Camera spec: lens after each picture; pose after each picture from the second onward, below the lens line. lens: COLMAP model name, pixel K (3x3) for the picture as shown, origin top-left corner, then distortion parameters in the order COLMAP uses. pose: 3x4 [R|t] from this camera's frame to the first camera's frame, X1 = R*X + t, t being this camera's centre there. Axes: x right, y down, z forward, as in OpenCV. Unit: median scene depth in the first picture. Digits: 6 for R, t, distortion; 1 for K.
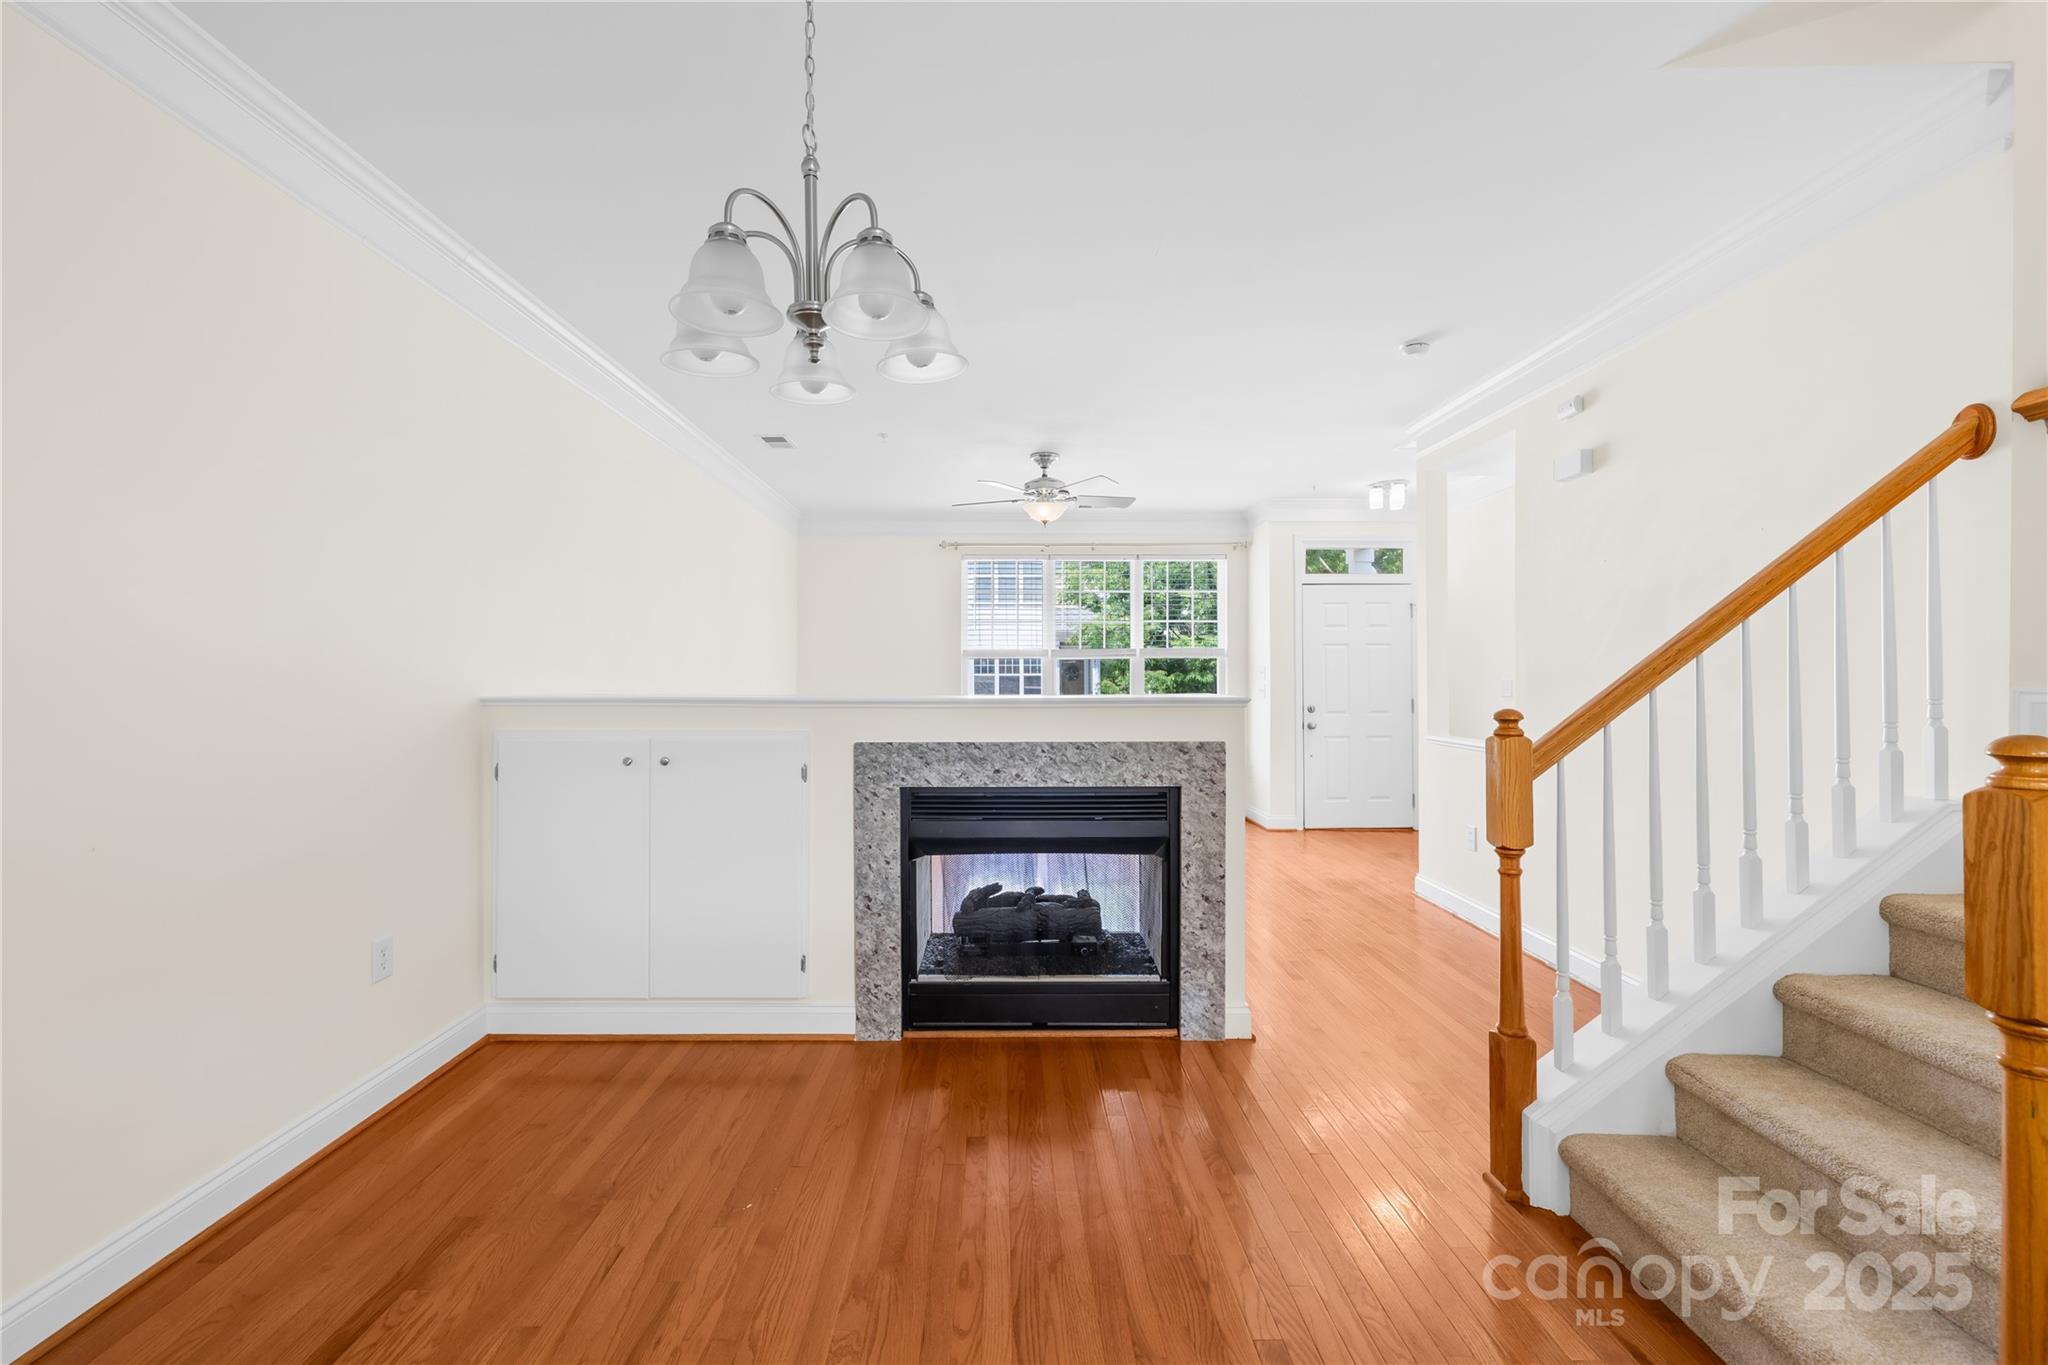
lens RADIAL K [[870.2, 0, 1022.8], [0, 870.2, 675.8], [0, 0, 1]] dist [-0.000156, -0.000121]
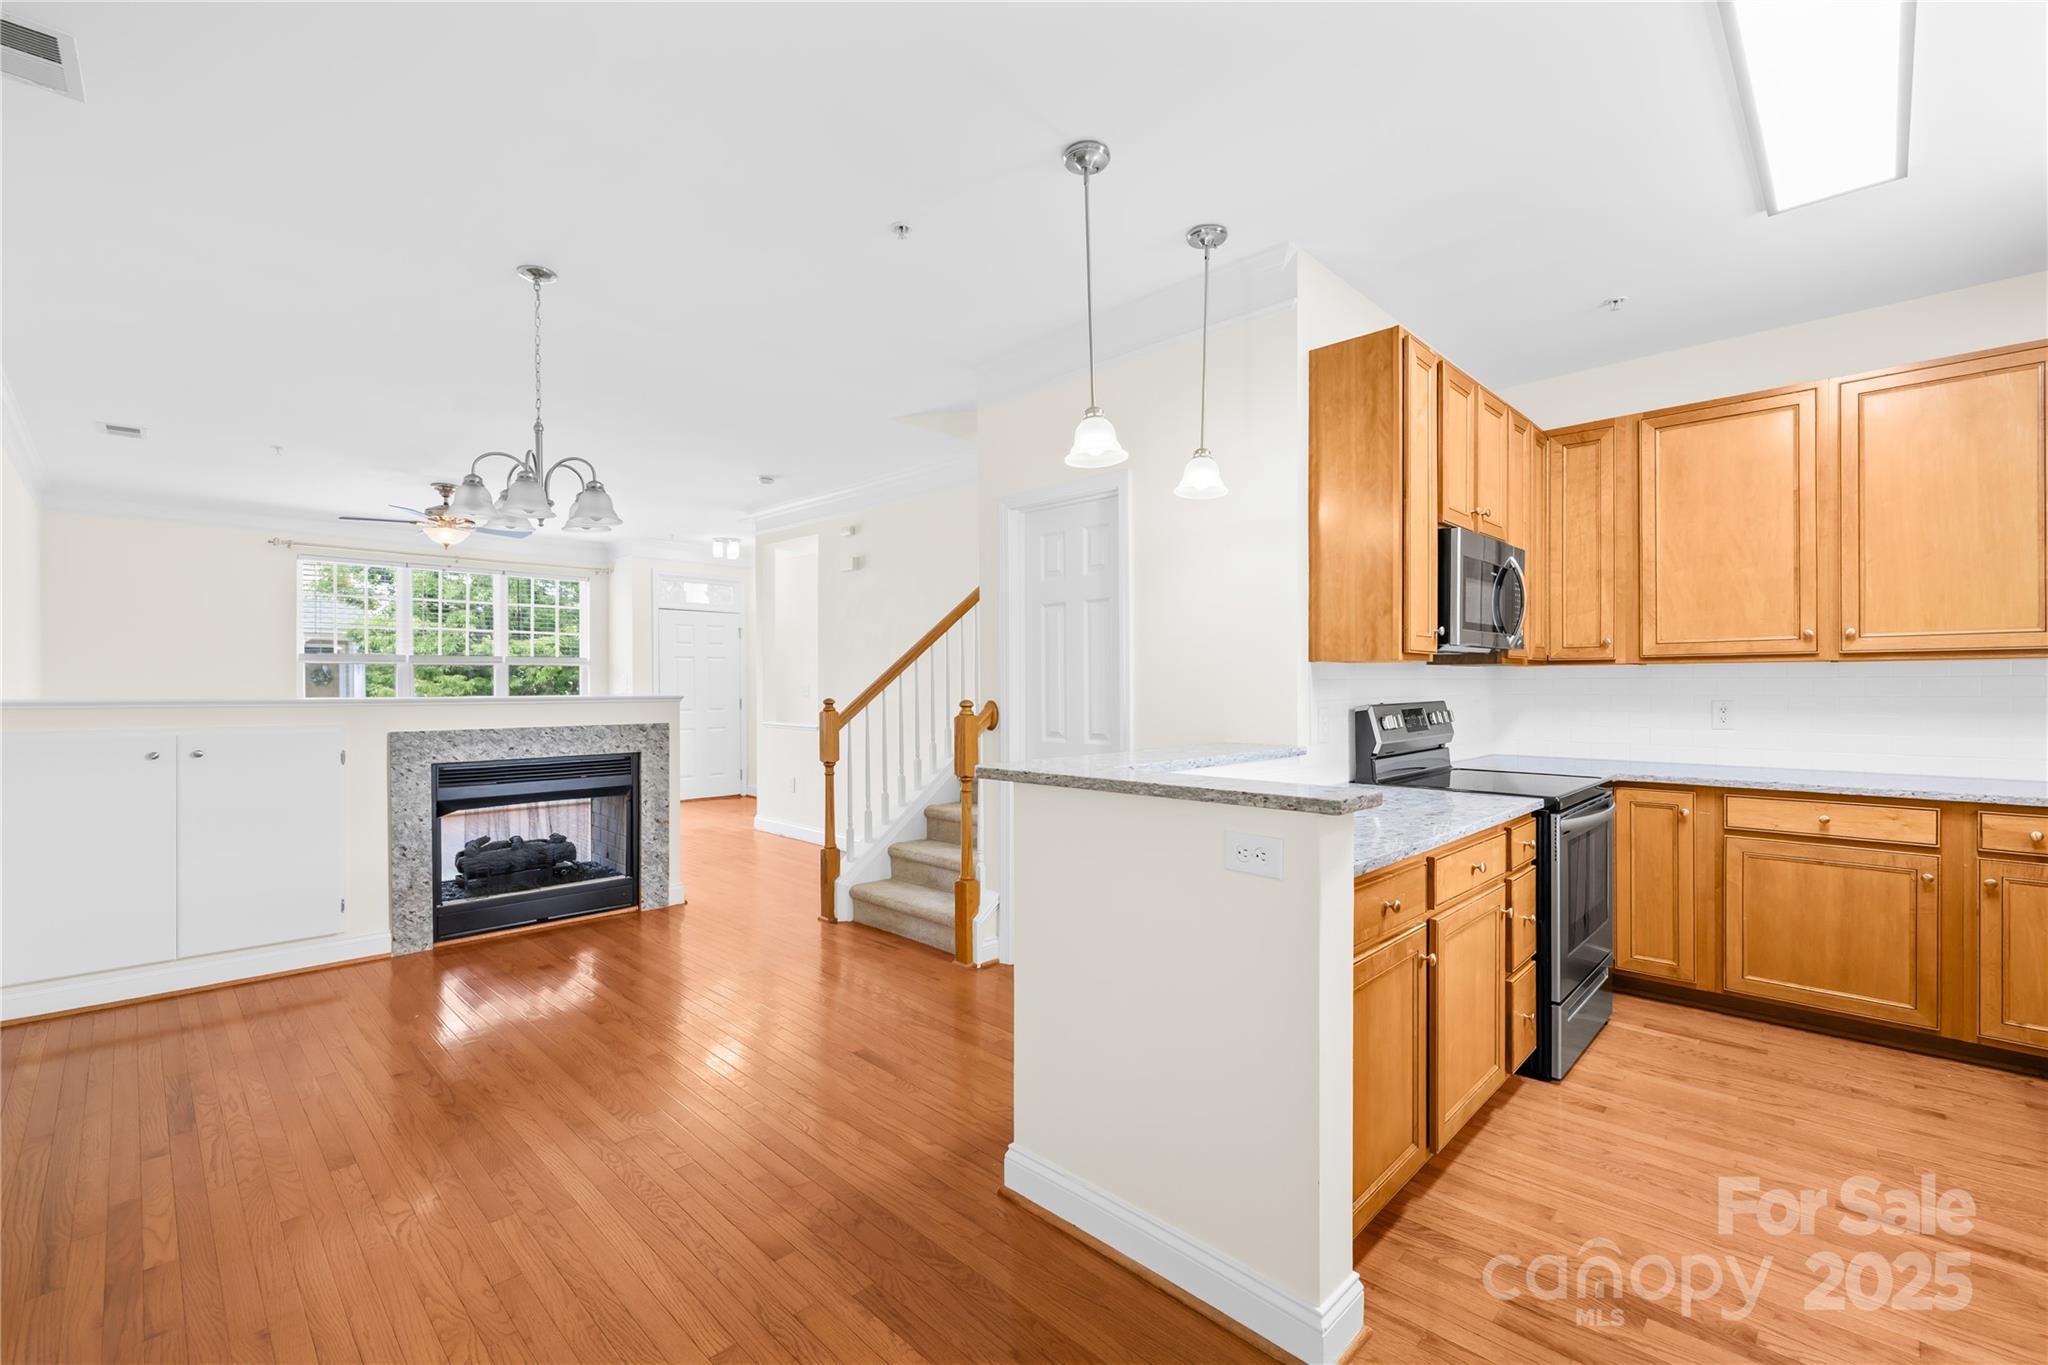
lens RADIAL K [[885.8, 0, 987.5], [0, 885.8, 687.4], [0, 0, 1]] dist [-0.000177, 0.000030]
pose [[0.739932, -0.001200, 0.672681, -0.432393], [-0.003288, 0.999980, 0.005401, -0.001300], [-0.672674, -0.006208, 0.739913, -0.611500]]
